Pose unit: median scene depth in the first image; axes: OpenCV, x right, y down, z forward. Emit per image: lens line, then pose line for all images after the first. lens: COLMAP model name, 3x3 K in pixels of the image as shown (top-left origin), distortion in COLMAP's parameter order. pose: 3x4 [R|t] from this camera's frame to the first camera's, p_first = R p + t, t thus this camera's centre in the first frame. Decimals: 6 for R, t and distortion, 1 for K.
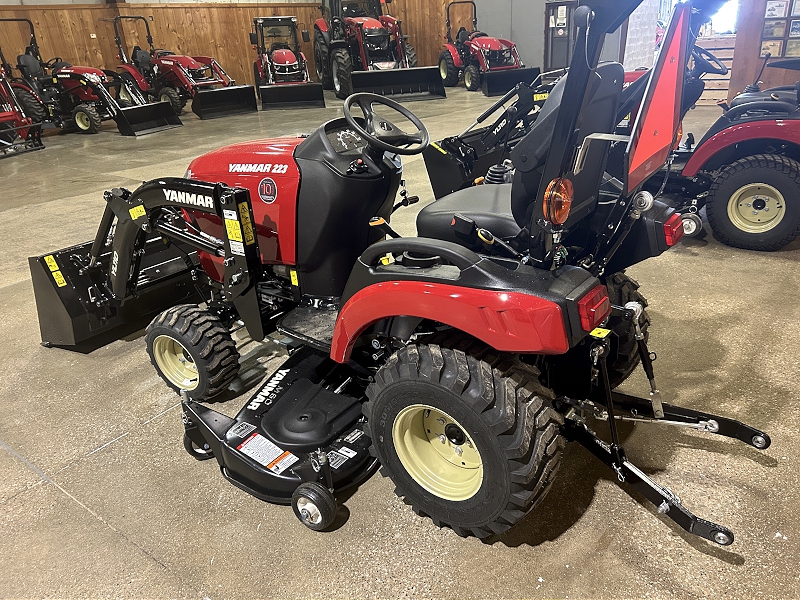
lens RADIAL K [[603.4, 0, 408.5], [0, 603.4, 302.7], [0, 0, 1]] dist [0.047231, -0.052935]
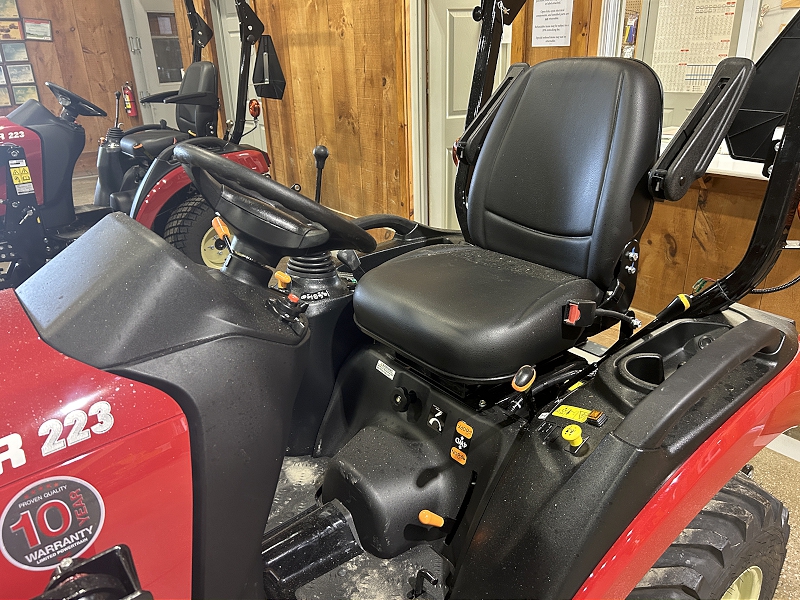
lens RADIAL K [[612.1, 0, 400.0], [0, 612.1, 300.0], [0, 0, 1]] dist [0.009521, -0.002080]
pose [[0.275608, -0.320136, 0.906396, -0.337908], [0.403295, 0.894425, 0.193278, -0.219756], [-0.872579, 0.312276, 0.375620, 0.604968]]
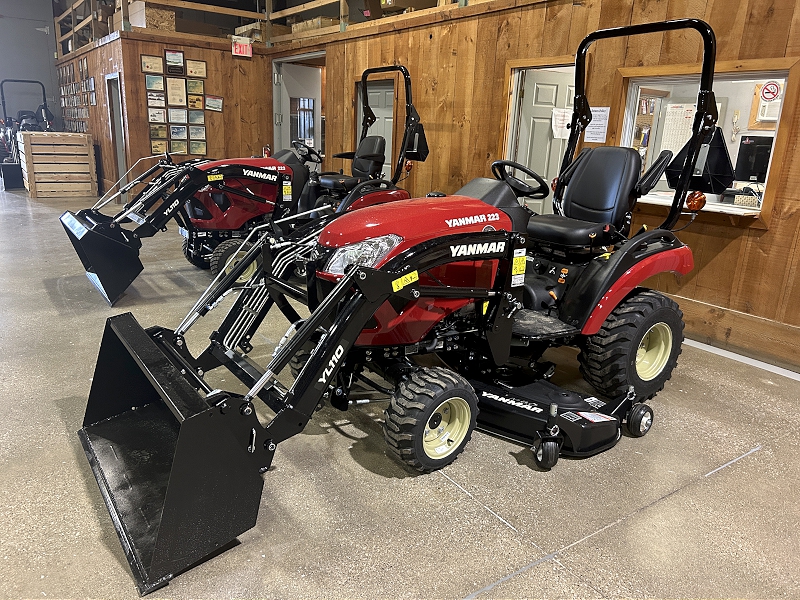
lens RADIAL K [[603.4, 0, 408.5], [0, 603.4, 302.7], [0, 0, 1]] dist [0.047231, -0.052935]
pose [[0.307728, -0.186385, 0.933040, -1.182137], [0.328497, 0.941140, 0.079661, -0.173035], [-0.892969, 0.281987, 0.350842, 0.630498]]
